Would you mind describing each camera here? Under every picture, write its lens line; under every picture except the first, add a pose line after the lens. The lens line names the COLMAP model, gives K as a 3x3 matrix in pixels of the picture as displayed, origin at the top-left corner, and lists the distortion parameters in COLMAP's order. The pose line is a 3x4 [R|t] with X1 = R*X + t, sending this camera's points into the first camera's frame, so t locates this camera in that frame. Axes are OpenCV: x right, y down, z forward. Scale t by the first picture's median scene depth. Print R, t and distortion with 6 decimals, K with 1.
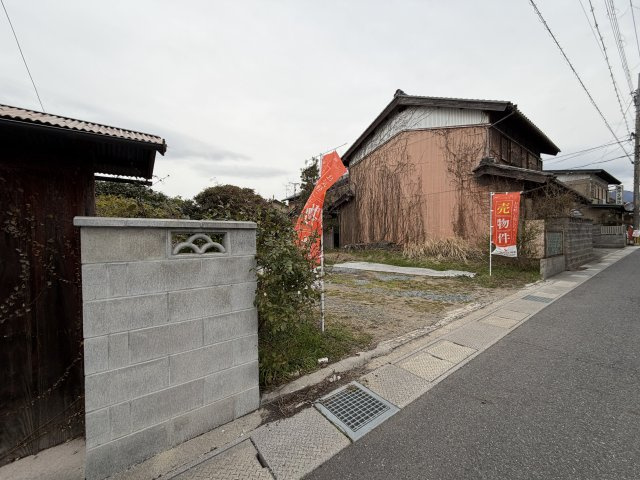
lens RADIAL K [[253.8, 0, 318.0], [0, 253.8, 240.1], [0, 0, 1]] dist [0.002256, -0.001136]
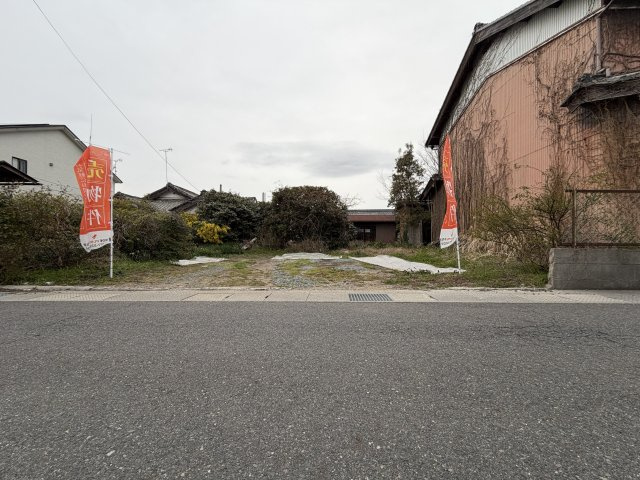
lens RADIAL K [[253.8, 0, 317.9], [0, 253.8, 240.9], [0, 0, 1]] dist [0.002256, -0.001136]
pose [[0.767867, 0.010080, -0.640530, 0.527069], [-0.018472, 0.999809, -0.006411, 0.046018], [0.640343, 0.016755, 0.767907, 0.198948]]
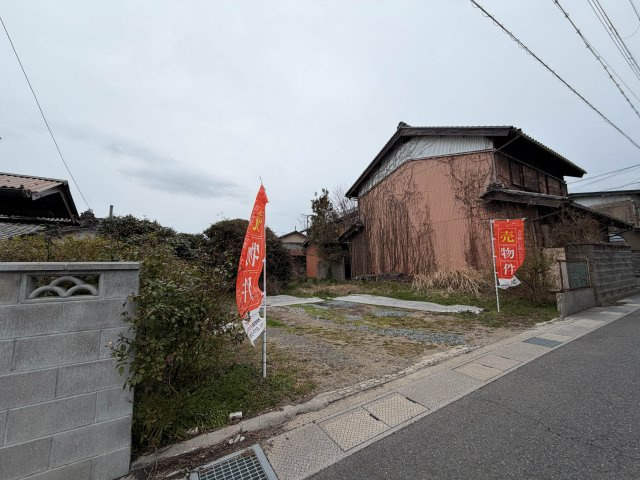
lens RADIAL K [[253.8, 0, 317.9], [0, 253.8, 240.0], [0, 0, 1]] dist [0.002256, -0.001136]
pose [[0.994650, -0.020255, -0.101298, 0.094523], [0.008114, 0.992879, -0.118853, -0.006213], [0.102984, 0.117396, 0.987731, 0.018480]]
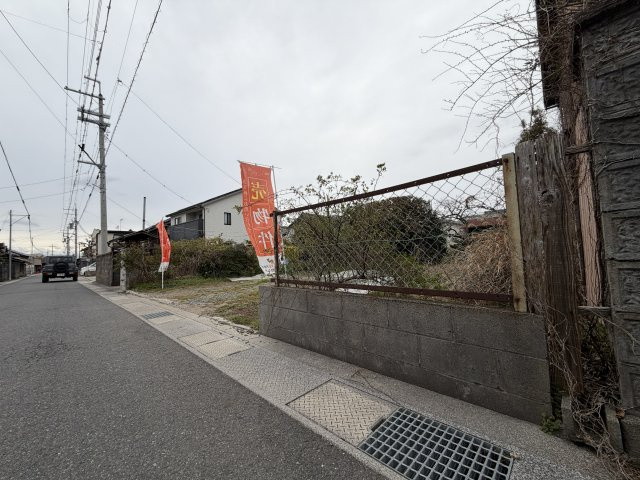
lens RADIAL K [[253.8, 0, 317.9], [0, 253.8, 241.1], [0, 0, 1]] dist [0.002256, -0.001136]
pose [[0.158905, -0.051780, -0.985935, 0.818636], [0.022675, 0.998552, -0.048788, 0.016897], [0.987034, -0.014604, 0.159849, 0.635128]]
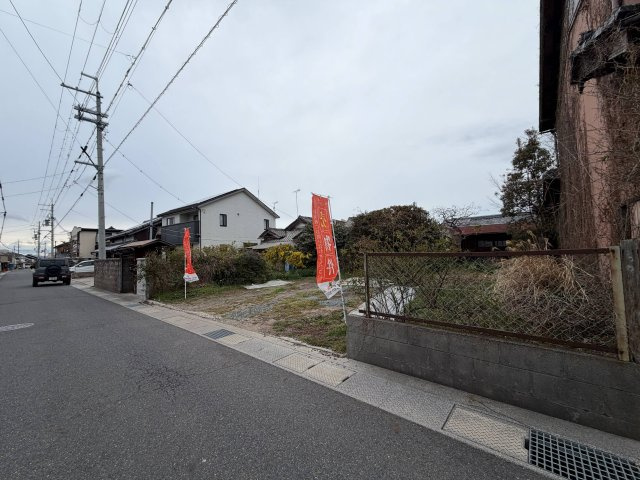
lens RADIAL K [[253.8, 0, 317.5], [0, 253.8, 241.4], [0, 0, 1]] dist [0.002256, -0.001136]
pose [[0.223675, -0.039502, -0.973863, 0.835448], [0.013430, 0.999208, -0.037445, -0.027392], [0.974571, -0.004704, 0.224029, 0.517111]]
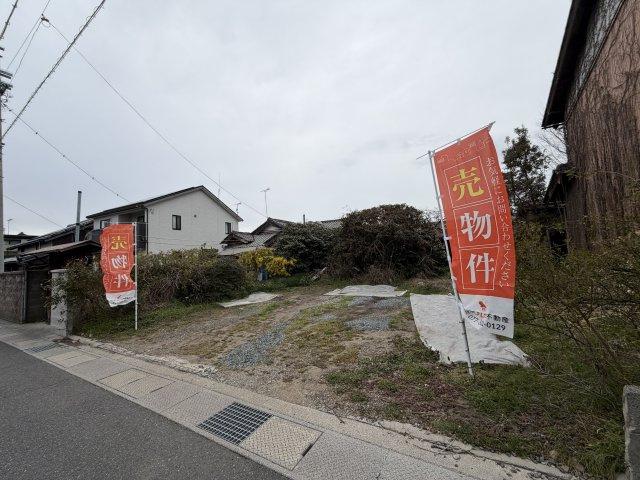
lens RADIAL K [[253.8, 0, 317.5], [0, 253.8, 240.6], [0, 0, 1]] dist [0.002256, -0.001136]
pose [[0.389353, -0.071837, -0.918283, 0.608121], [0.034059, 0.997395, -0.063585, -0.020000], [0.920459, -0.006519, 0.390785, 0.435148]]
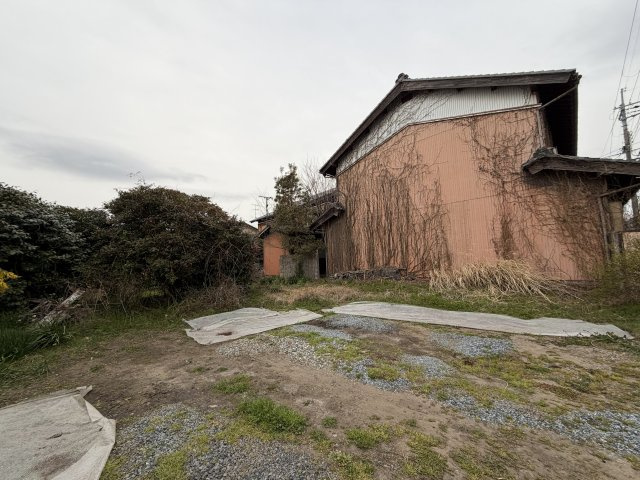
lens RADIAL K [[253.8, 0, 318.2], [0, 253.8, 239.8], [0, 0, 1]] dist [0.002256, -0.001136]
pose [[0.992804, -0.013319, 0.119007, -0.049326], [0.024984, 0.994964, -0.097071, -0.011820], [-0.117115, 0.099346, 0.988137, 0.362438]]
